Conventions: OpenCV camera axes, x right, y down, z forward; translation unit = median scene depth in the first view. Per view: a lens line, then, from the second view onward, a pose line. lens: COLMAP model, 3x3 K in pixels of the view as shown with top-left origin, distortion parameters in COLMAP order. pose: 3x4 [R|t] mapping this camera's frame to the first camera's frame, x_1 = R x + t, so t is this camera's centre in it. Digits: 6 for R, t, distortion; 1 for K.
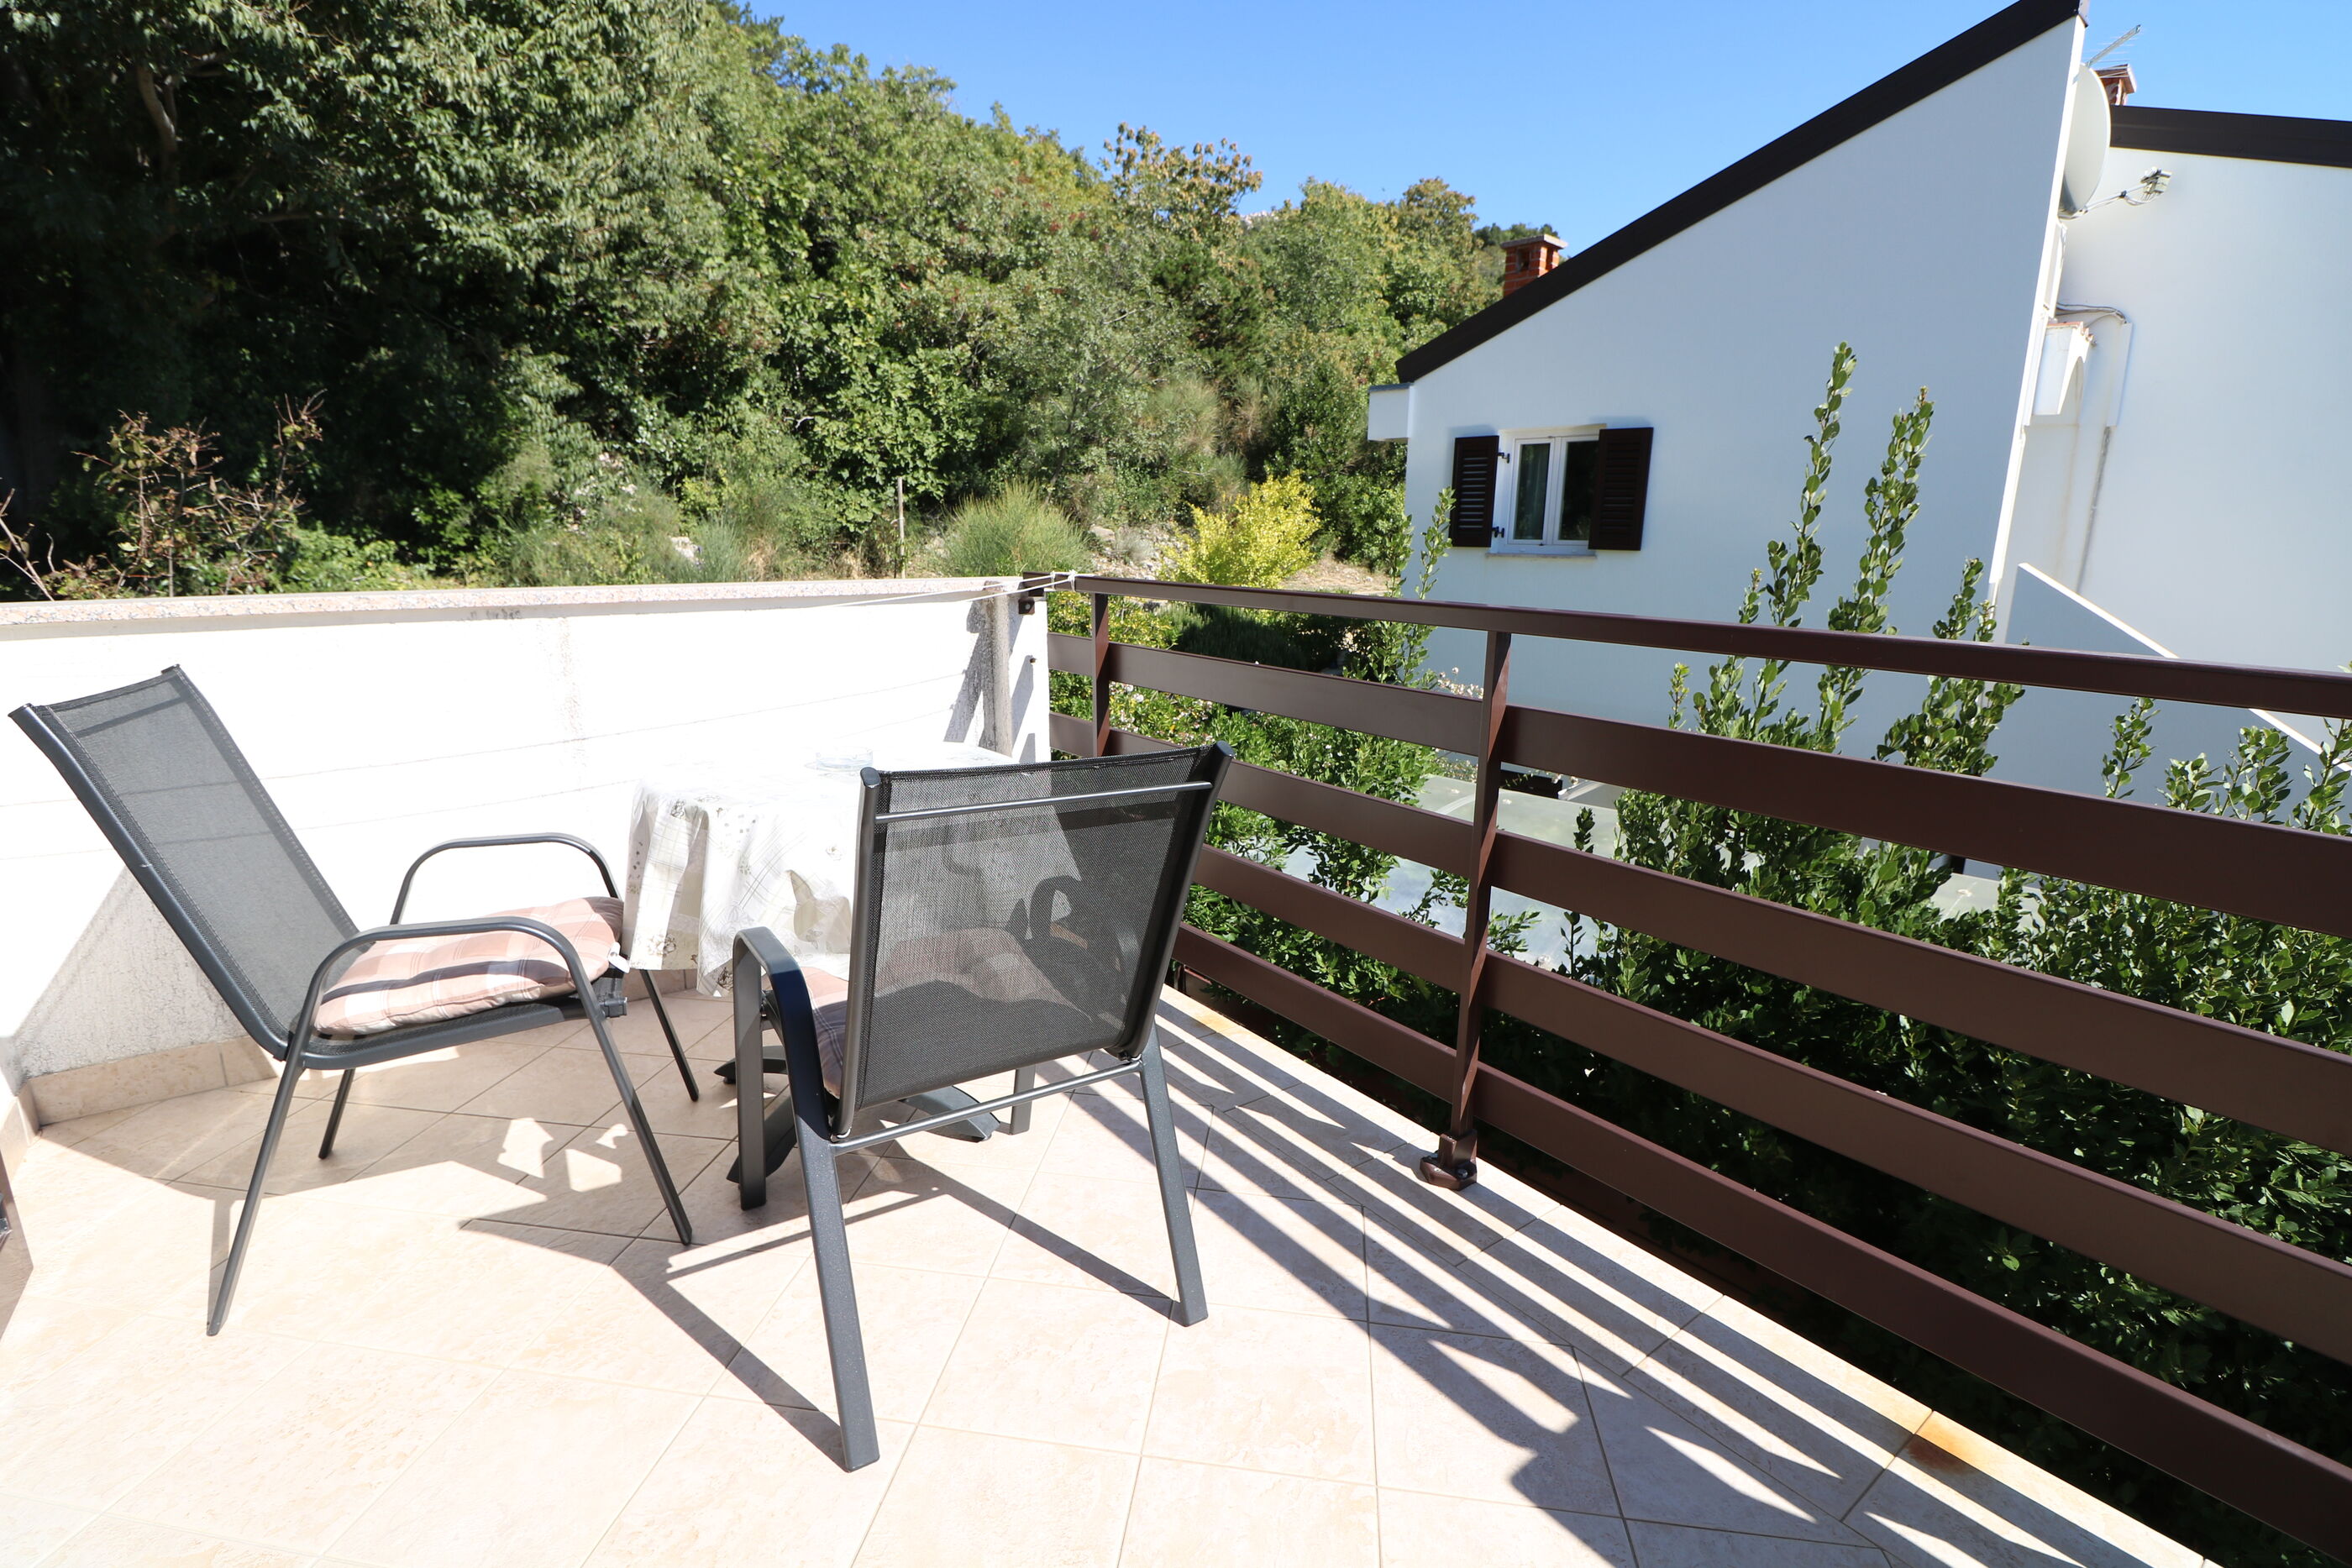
lens RADIAL K [[1090.3, 0, 1176.0], [0, 1090.3, 784.0], [0, 0, 1]] dist [0.006302, -0.015765]
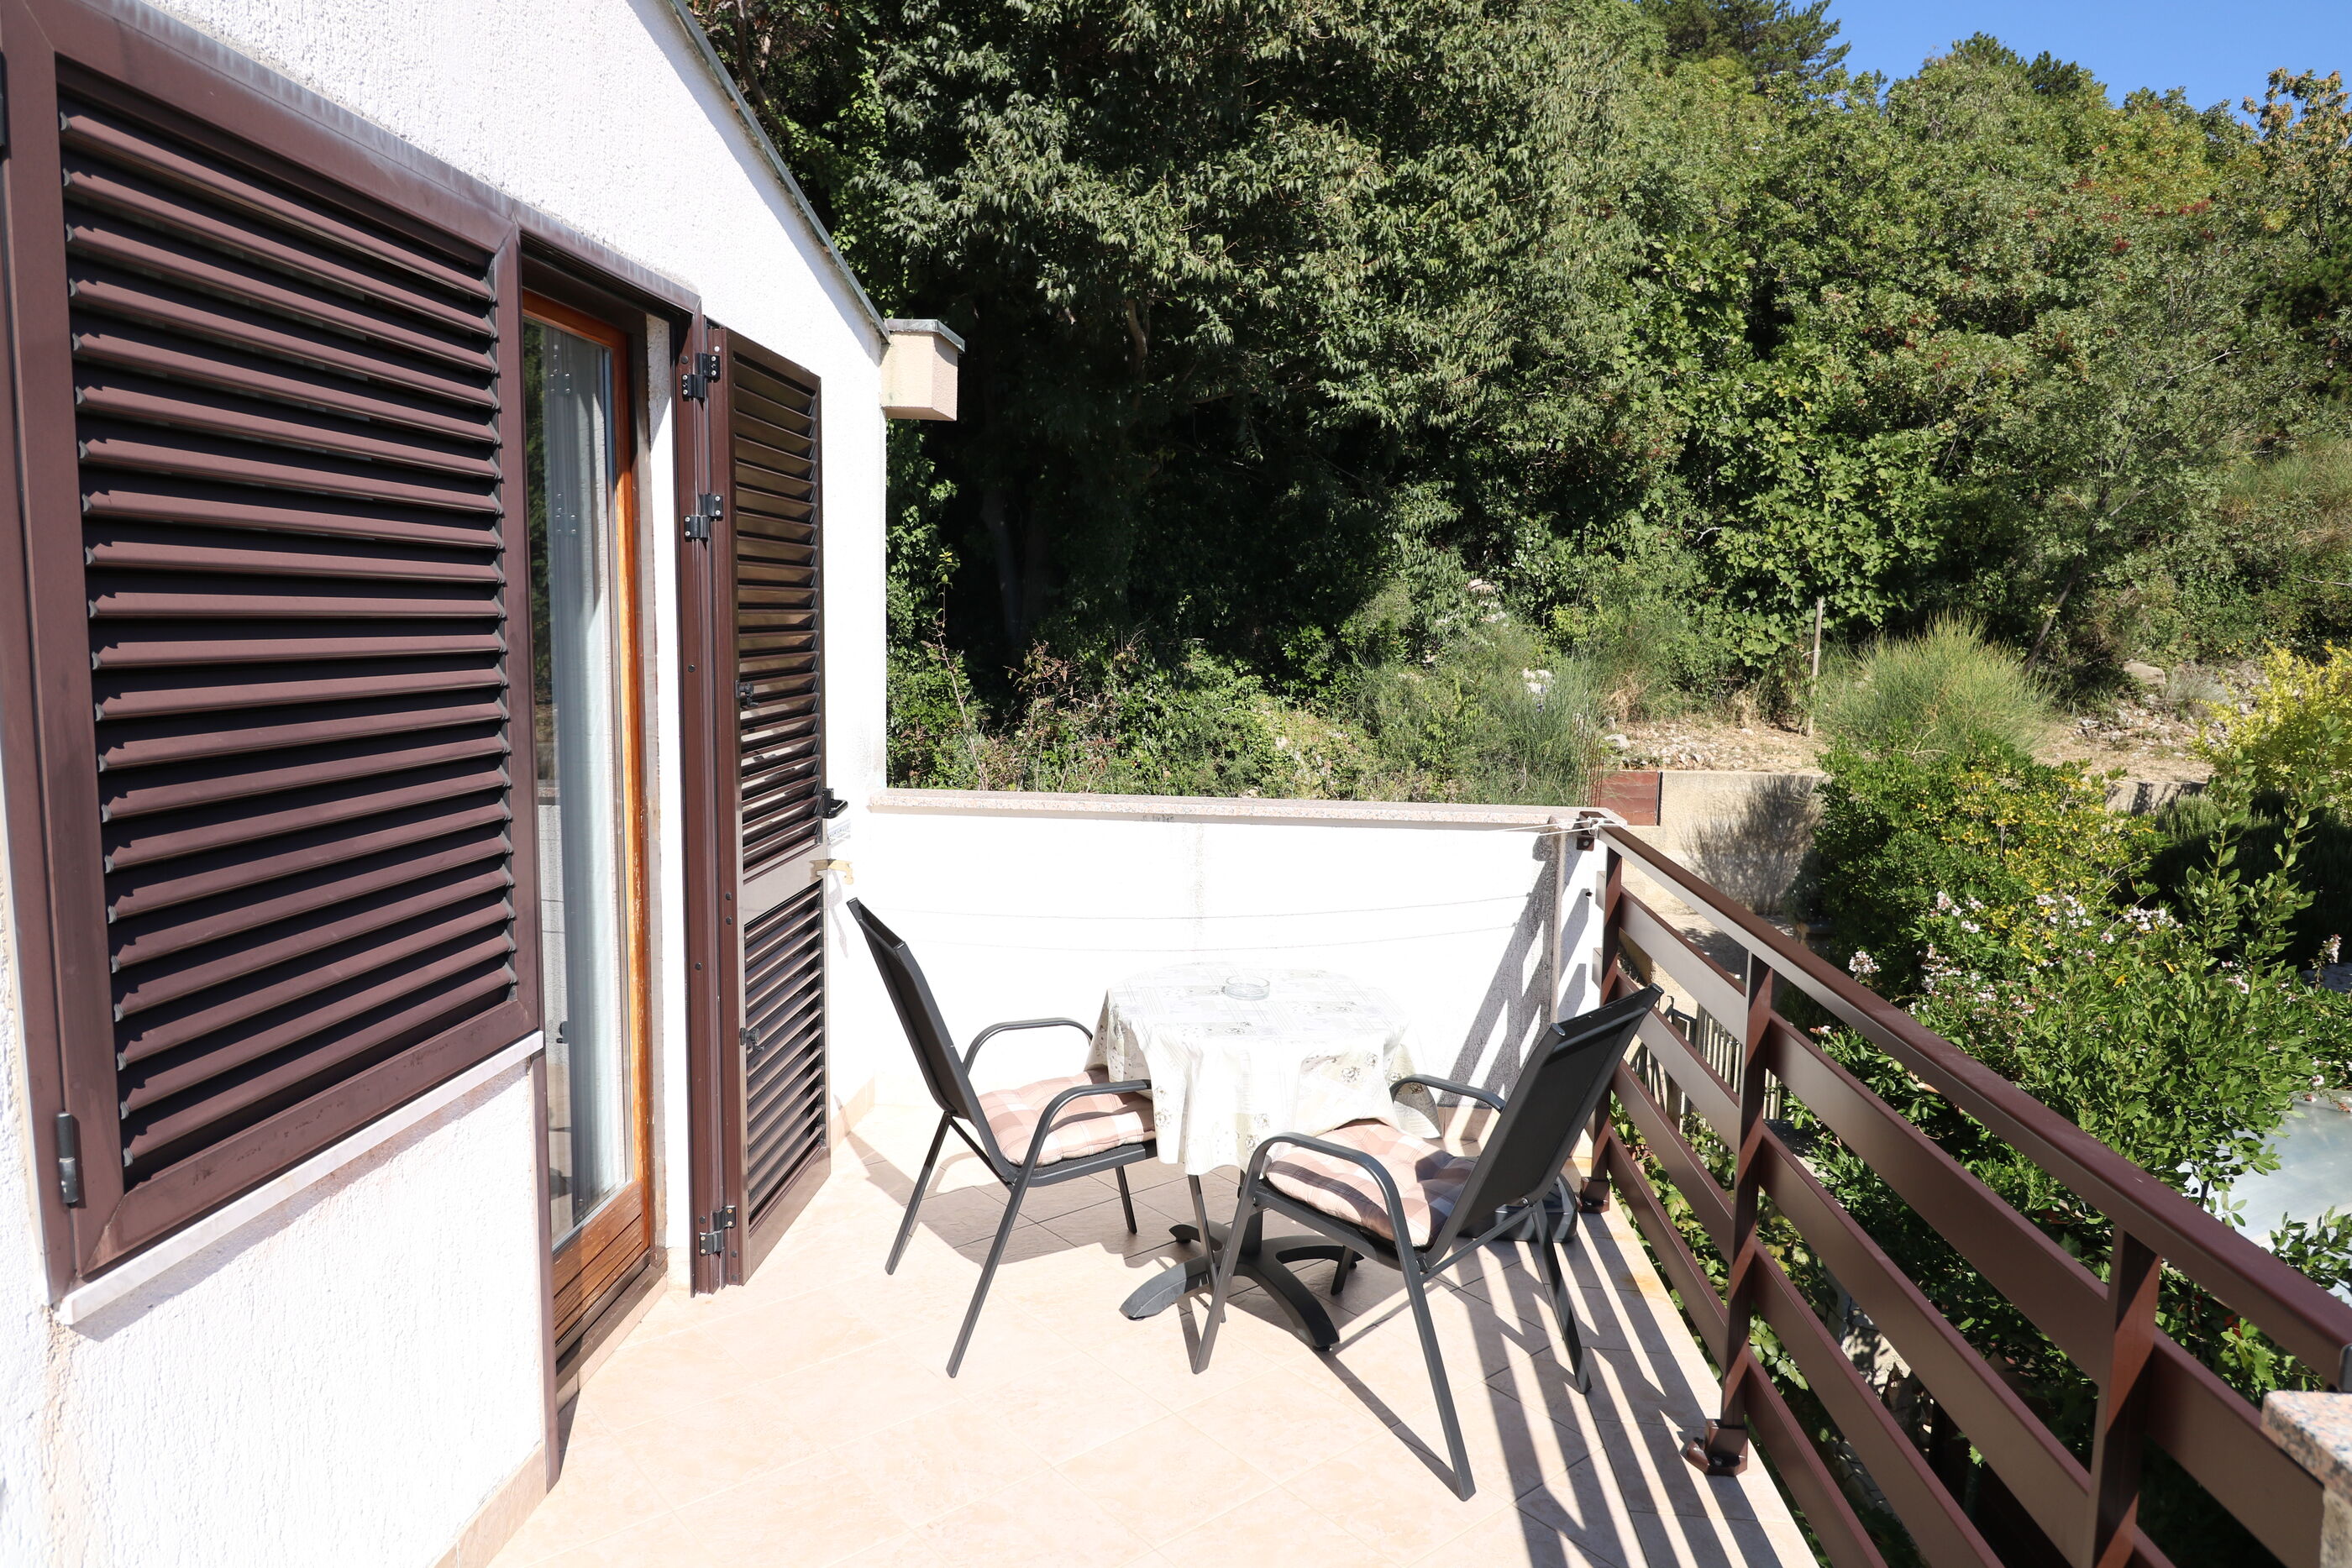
lens RADIAL K [[1447.8, 0, 1176.0], [0, 1447.8, 784.0], [0, 0, 1]] dist [0.000309, -0.000014]
pose [[0.751400, 0.083798, -0.654505, 0.101412], [-0.162036, 0.984964, -0.059916, -0.015493], [0.639643, 0.151075, 0.753680, -0.065359]]
